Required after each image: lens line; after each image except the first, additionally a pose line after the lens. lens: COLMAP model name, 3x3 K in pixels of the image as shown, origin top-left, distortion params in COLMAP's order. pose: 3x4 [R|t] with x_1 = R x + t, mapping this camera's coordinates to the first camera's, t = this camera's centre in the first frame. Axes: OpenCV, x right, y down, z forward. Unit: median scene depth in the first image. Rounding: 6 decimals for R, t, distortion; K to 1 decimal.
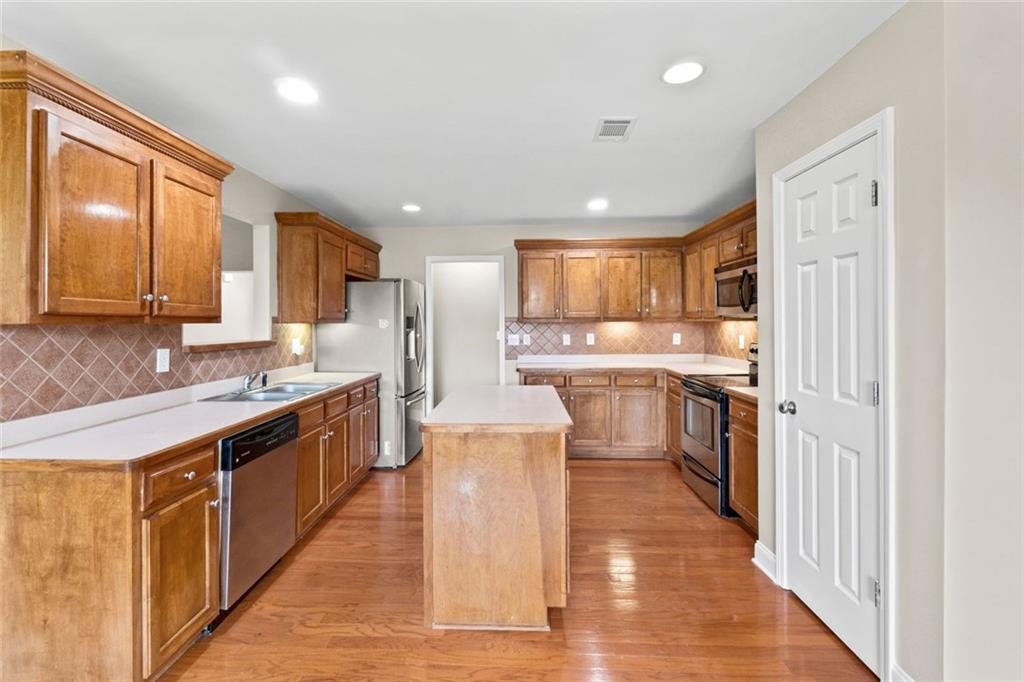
lens RADIAL K [[449.3, 0, 499.2], [0, 449.3, 319.1], [0, 0, 1]] dist [-0.007306, 0.003541]
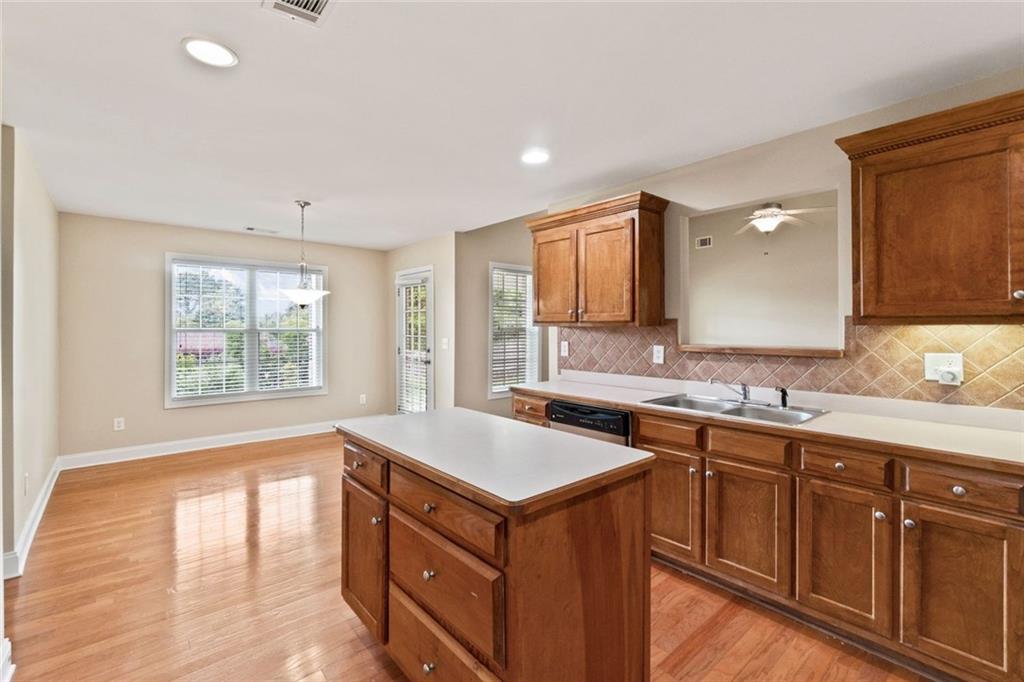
lens RADIAL K [[449.3, 0, 501.8], [0, 449.3, 333.3], [0, 0, 1]] dist [-0.007306, 0.003541]
pose [[-0.731630, 0.010783, -0.681616, 0.526959], [0.007698, 0.999942, 0.007556, 0.018614], [0.681658, 0.000281, -0.731671, 1.807890]]
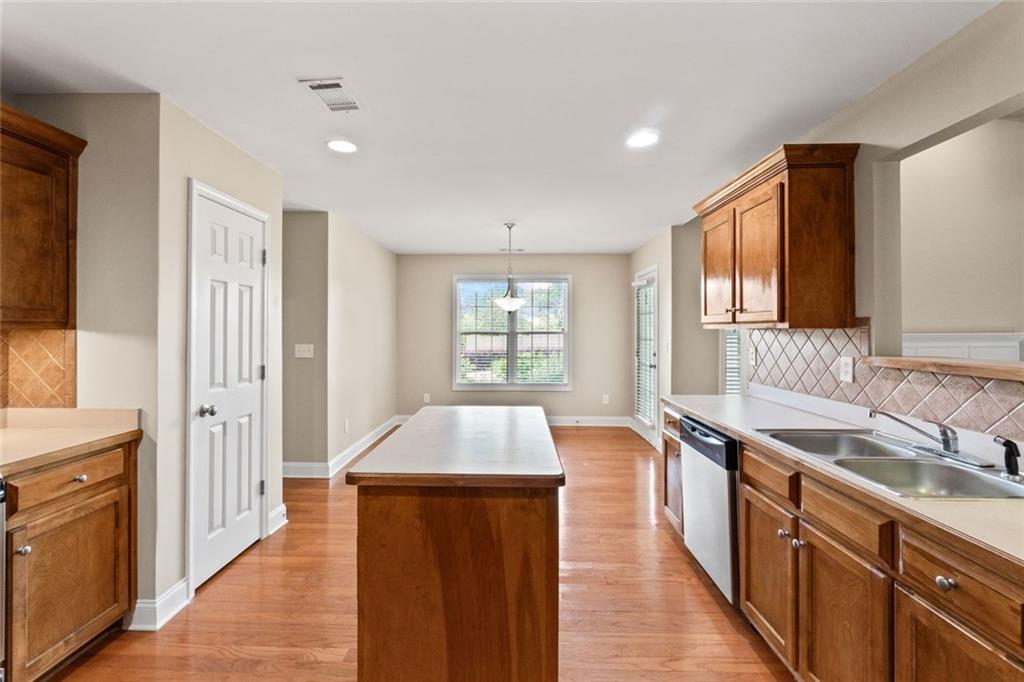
lens RADIAL K [[449.3, 0, 501.7], [0, 449.3, 334.8], [0, 0, 1]] dist [-0.007306, 0.003541]
pose [[-0.999869, 0.002544, -0.015995, -0.040776], [0.002520, 0.999996, 0.001553, 0.021542], [0.015999, 0.001512, -0.999871, 2.077873]]
